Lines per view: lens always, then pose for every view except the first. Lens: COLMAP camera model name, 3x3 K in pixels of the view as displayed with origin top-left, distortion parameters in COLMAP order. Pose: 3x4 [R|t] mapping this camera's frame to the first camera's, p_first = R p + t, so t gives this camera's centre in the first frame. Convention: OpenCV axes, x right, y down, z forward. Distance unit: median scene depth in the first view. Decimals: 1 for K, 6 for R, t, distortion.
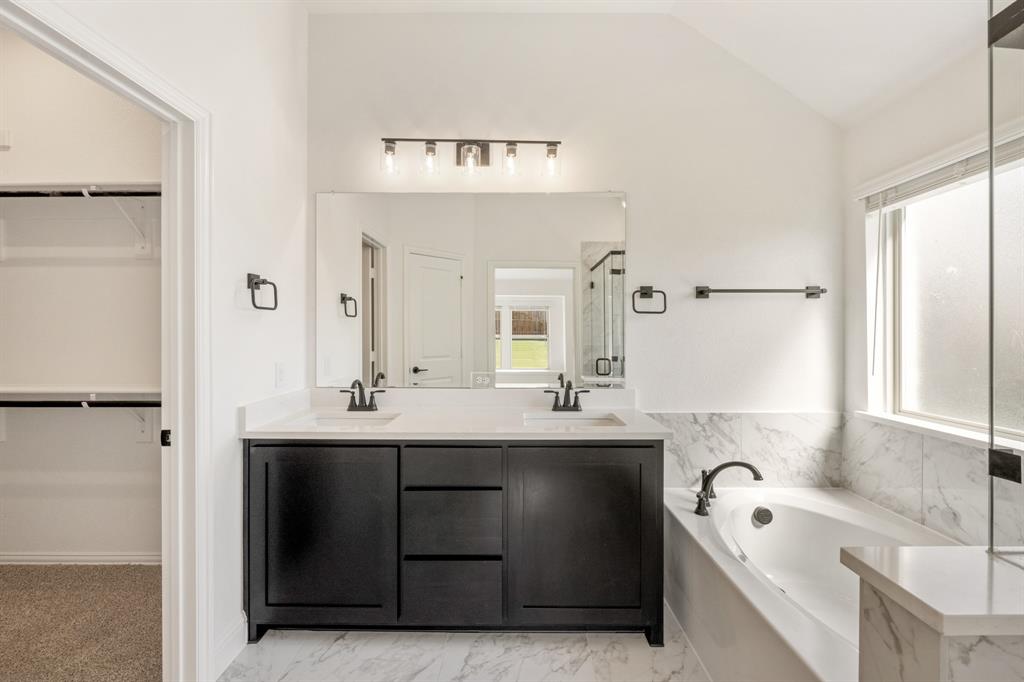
lens RADIAL K [[416.5, 0, 522.1], [0, 416.5, 336.5], [0, 0, 1]] dist [0.014637, 0.000053]
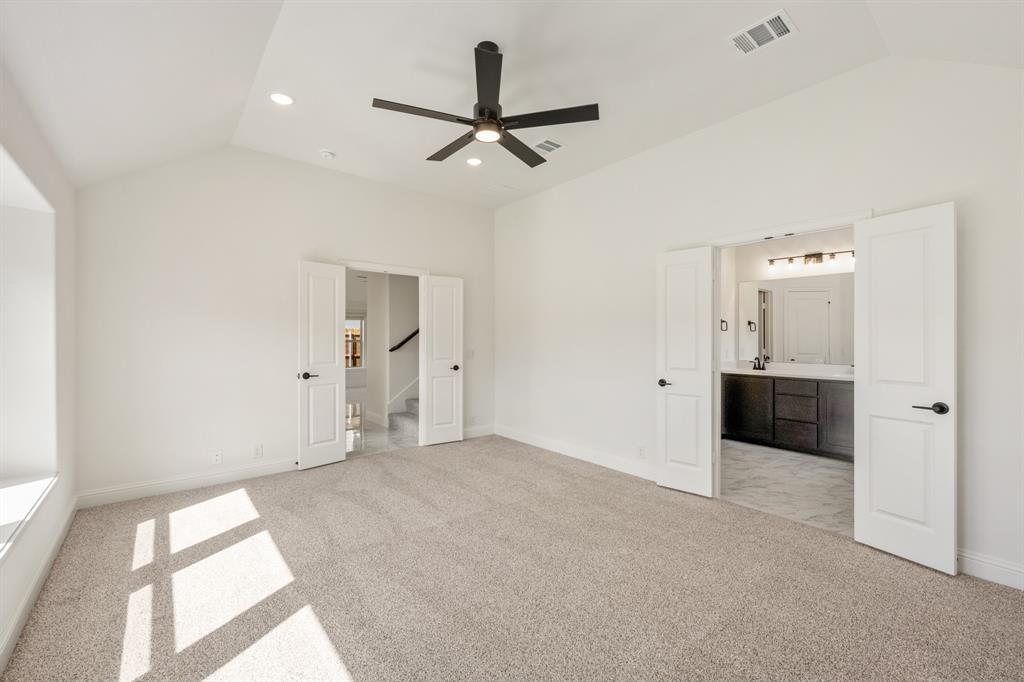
lens RADIAL K [[416.5, 0, 522.1], [0, 416.5, 336.5], [0, 0, 1]] dist [0.014637, 0.000053]
pose [[0.643615, -0.004894, -0.765334, 0.798911], [-0.004872, 0.999933, -0.010491, 0.013868], [0.765334, 0.010481, 0.643548, -2.187027]]
